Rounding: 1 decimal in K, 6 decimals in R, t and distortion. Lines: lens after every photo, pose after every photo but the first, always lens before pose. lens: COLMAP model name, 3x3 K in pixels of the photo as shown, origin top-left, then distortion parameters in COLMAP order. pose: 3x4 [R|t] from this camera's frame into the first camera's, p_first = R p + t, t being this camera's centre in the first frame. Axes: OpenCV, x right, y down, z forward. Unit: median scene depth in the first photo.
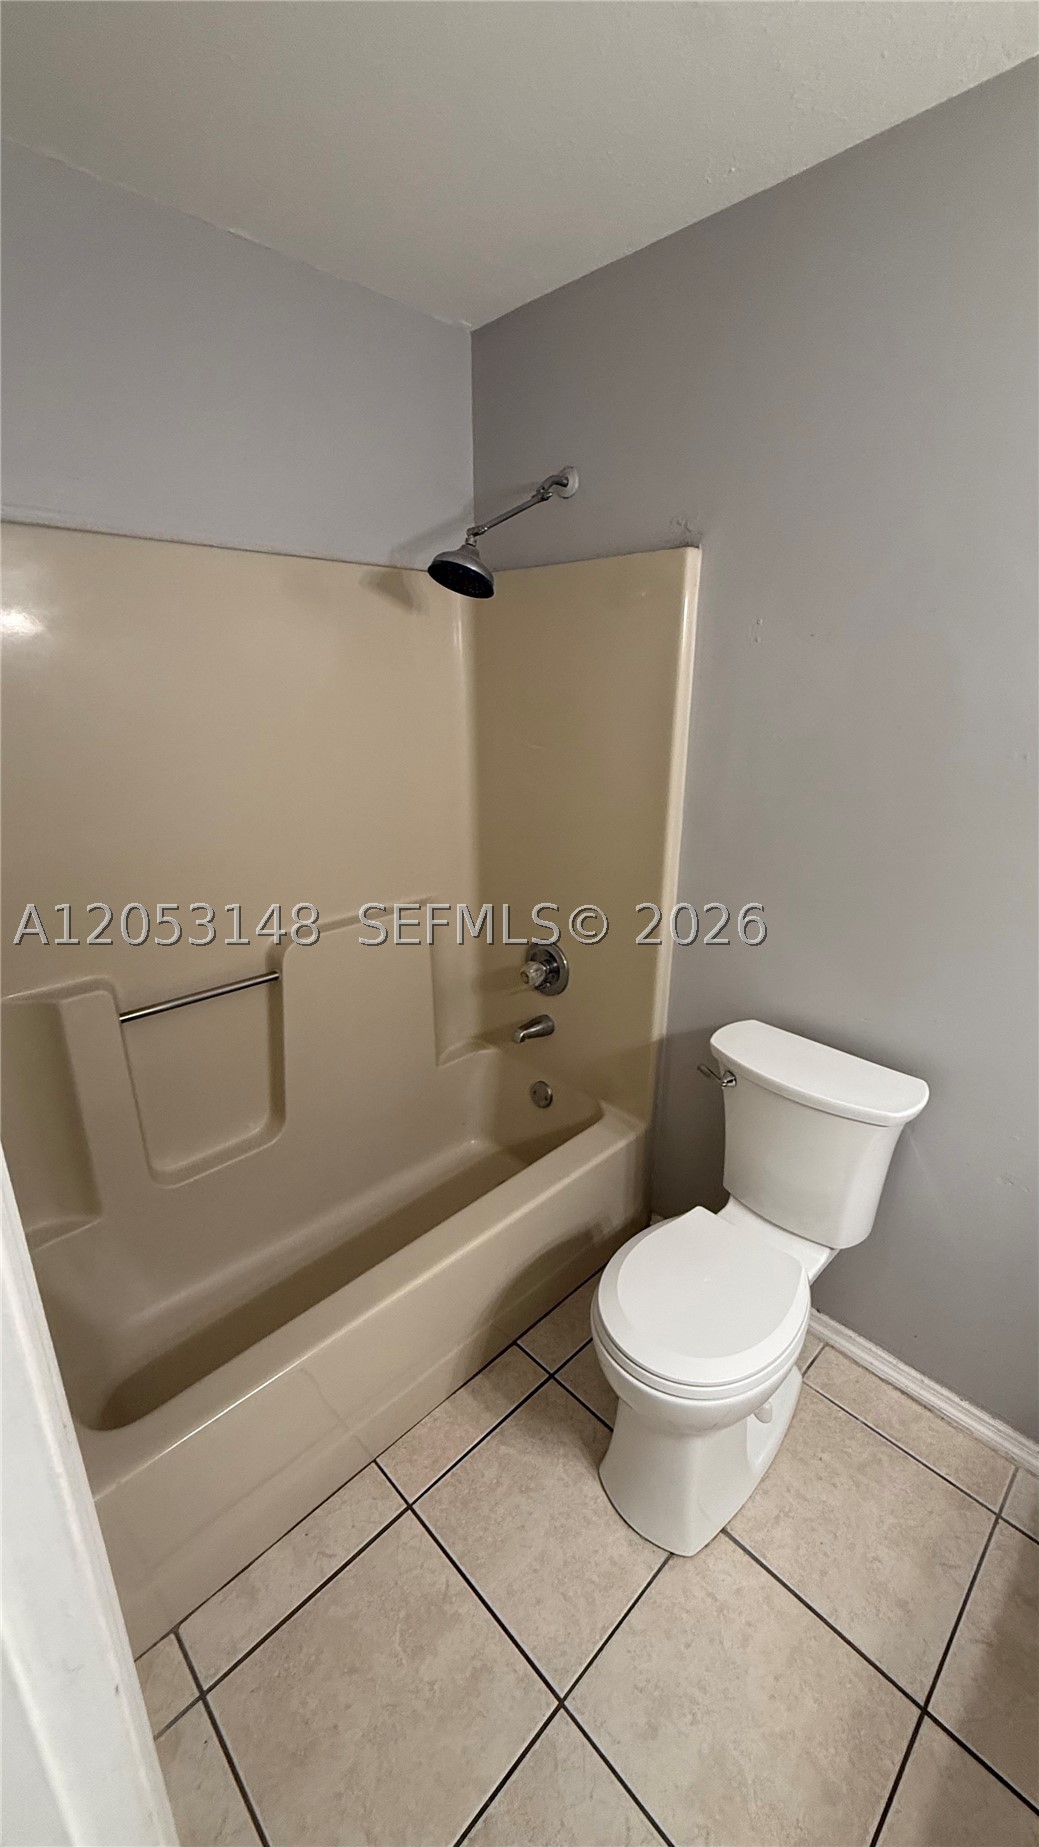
lens RADIAL K [[735.0, 0, 519.9], [0, 735.0, 925.1], [0, 0, 1]] dist [0.001276, 0.000481]
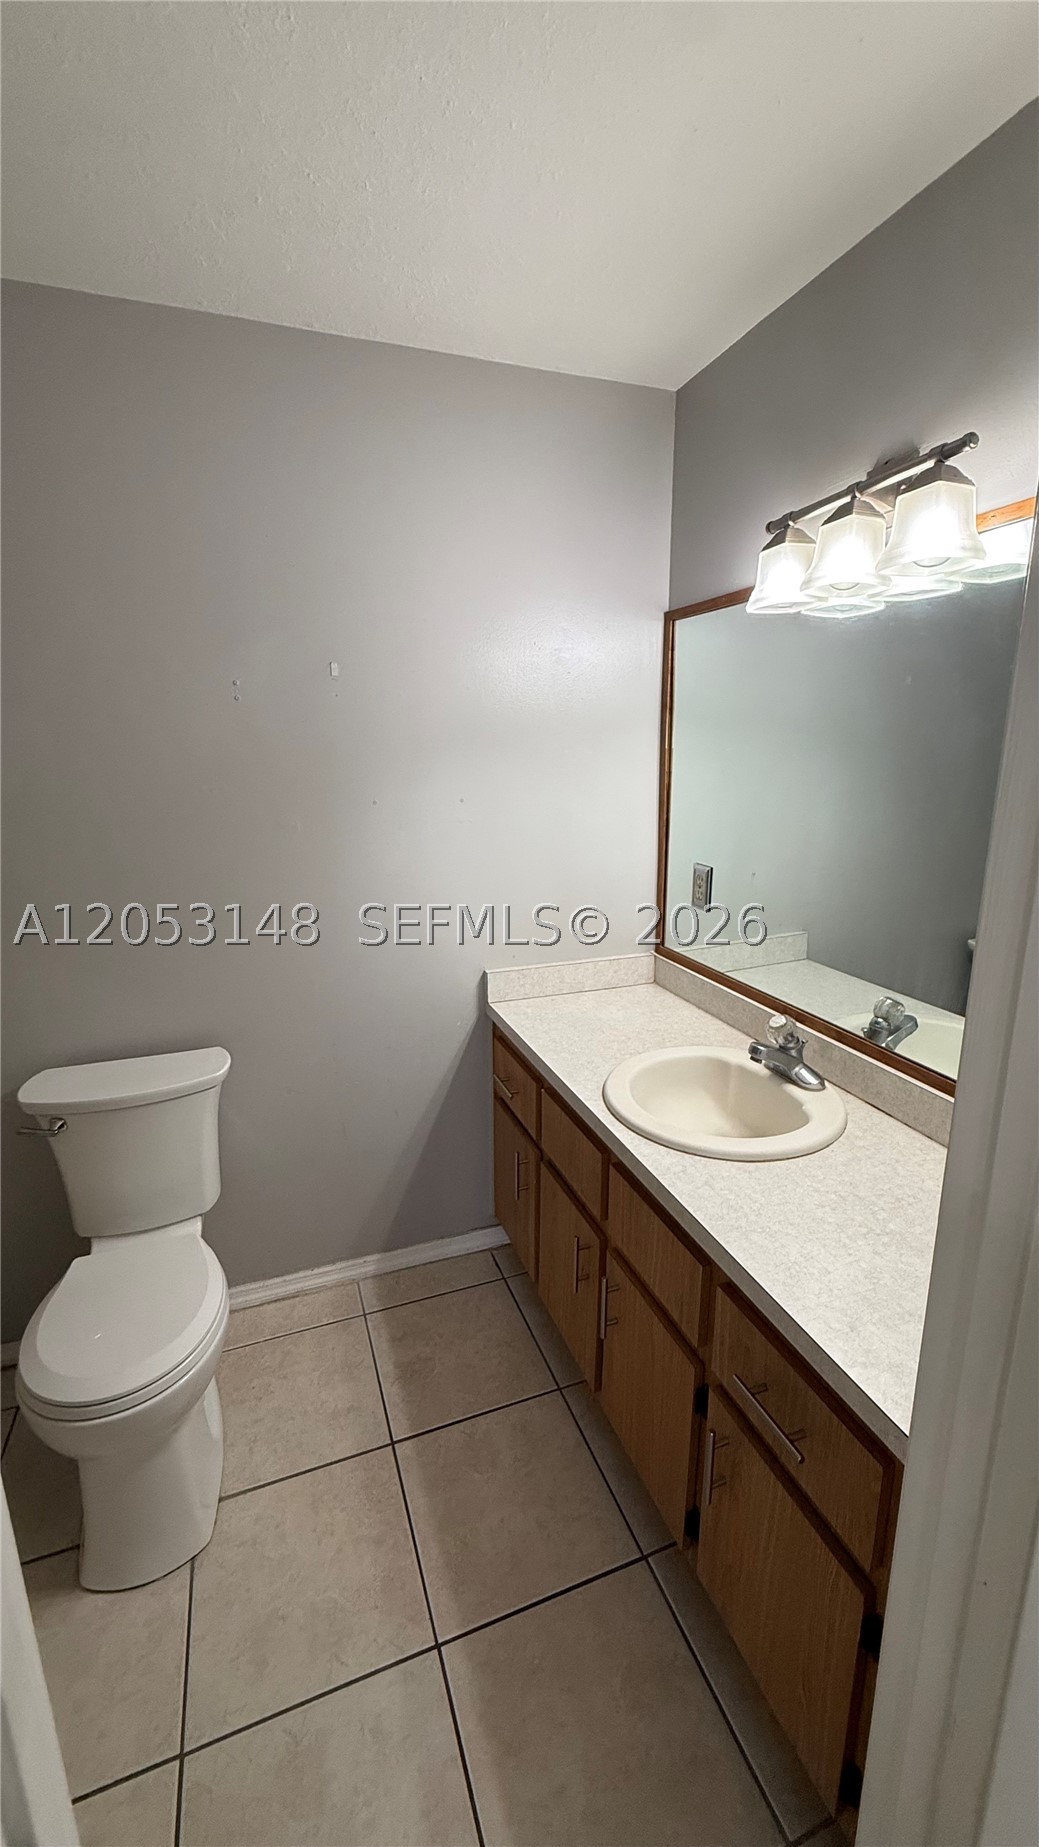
lens RADIAL K [[735.0, 0, 513.0], [0, 735.0, 918.2], [0, 0, 1]] dist [0.001276, 0.000481]
pose [[0.410478, -0.208669, 0.887674, -0.318484], [0.301298, 0.949827, 0.083953, 0.050175], [-0.860655, 0.232993, 0.452755, -0.055779]]
